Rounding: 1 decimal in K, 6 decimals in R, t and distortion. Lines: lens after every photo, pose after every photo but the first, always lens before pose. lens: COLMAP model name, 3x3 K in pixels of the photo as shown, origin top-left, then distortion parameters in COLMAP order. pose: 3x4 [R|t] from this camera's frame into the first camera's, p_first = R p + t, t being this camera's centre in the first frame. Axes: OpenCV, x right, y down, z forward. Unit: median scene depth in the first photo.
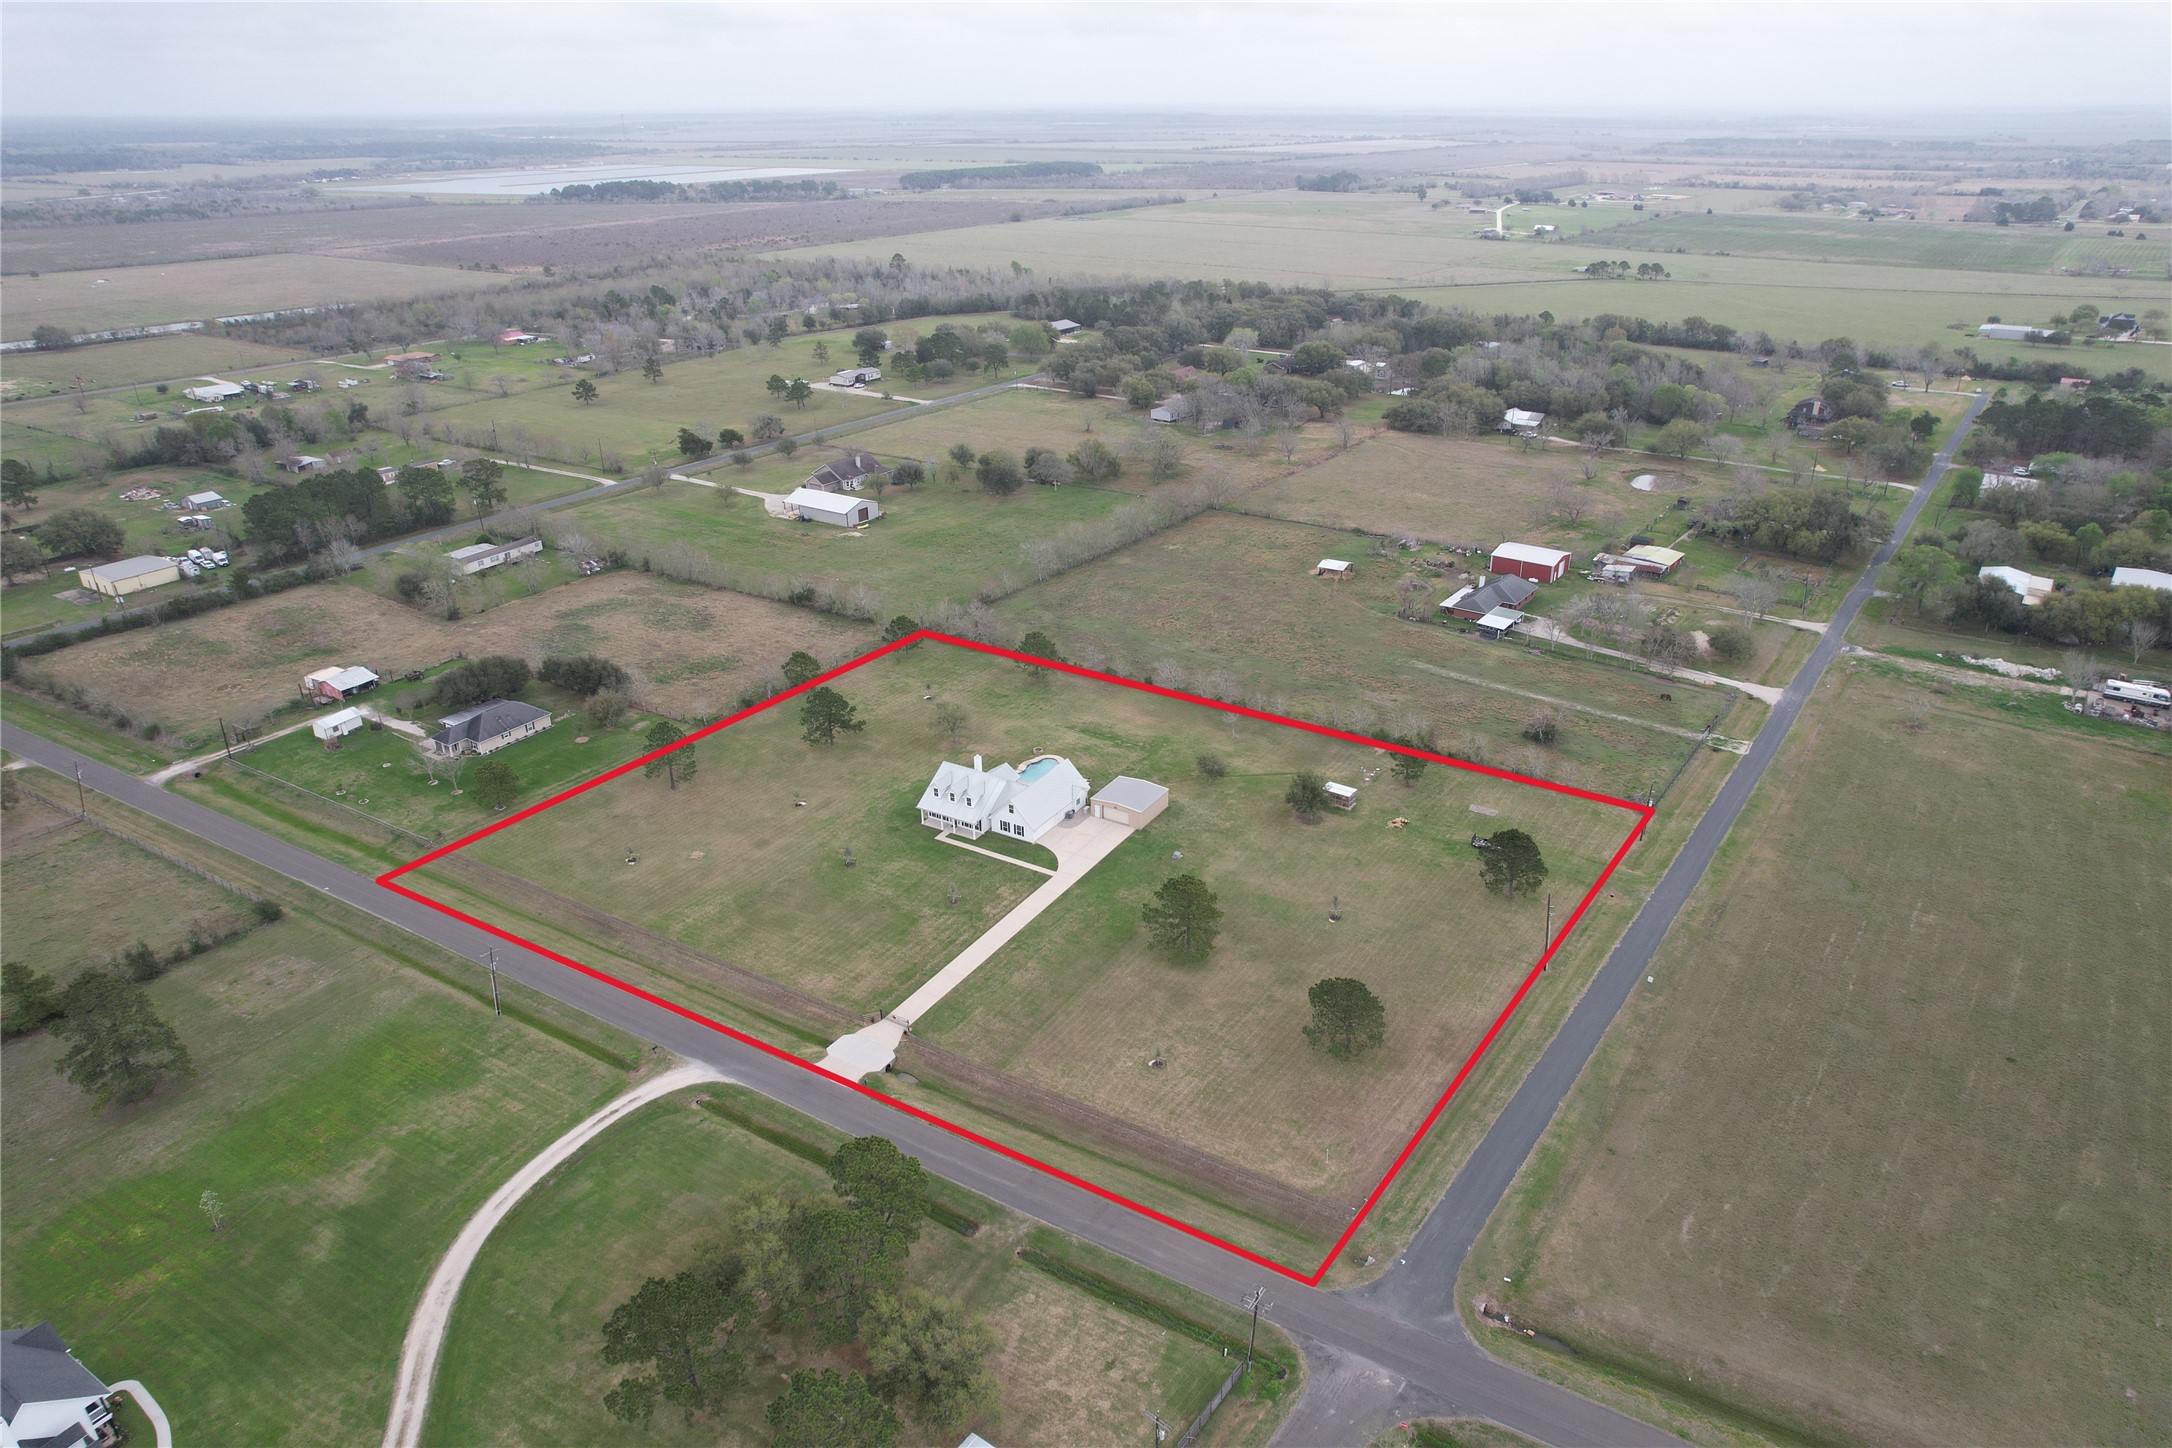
lens RADIAL K [[1385.8, 0, 1100.3], [0, 1385.8, 729.1], [0, 0, 1]] dist [-0.063462, 0.054139]
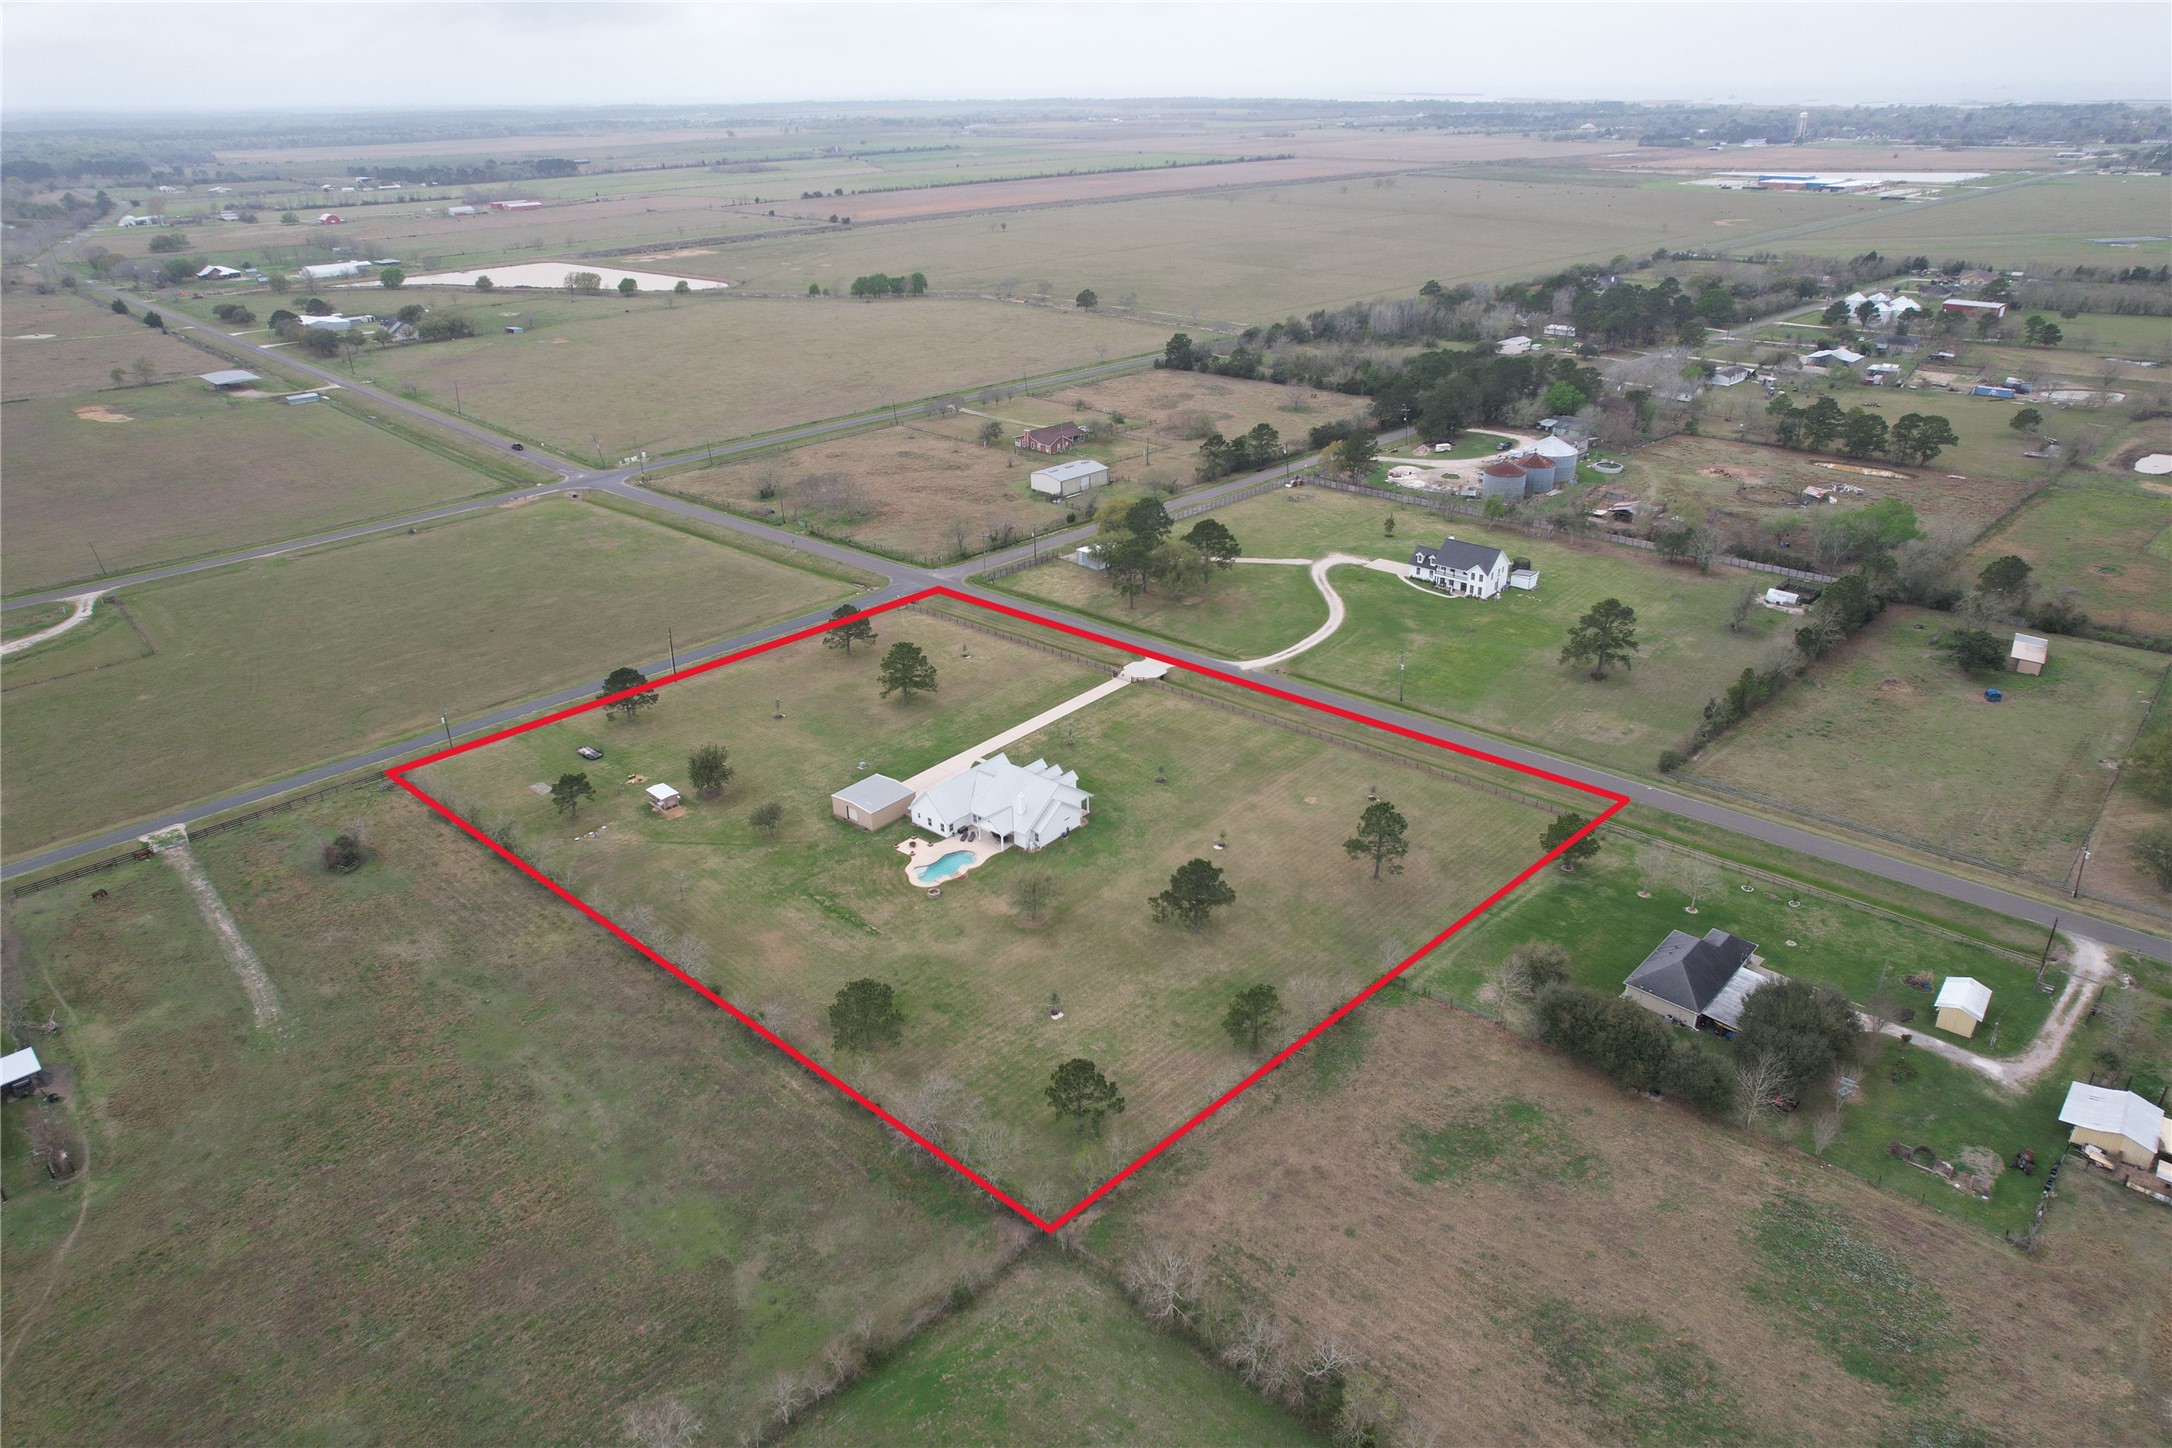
lens RADIAL K [[1385.8, 0, 1094.4], [0, 1385.8, 725.1], [0, 0, 1]] dist [-0.063462, 0.054139]
pose [[-0.985439, -0.051961, 0.161894, -0.281744], [0.091632, 0.639759, 0.763094, -0.701559], [-0.143224, 0.766817, -0.625682, 1.536529]]
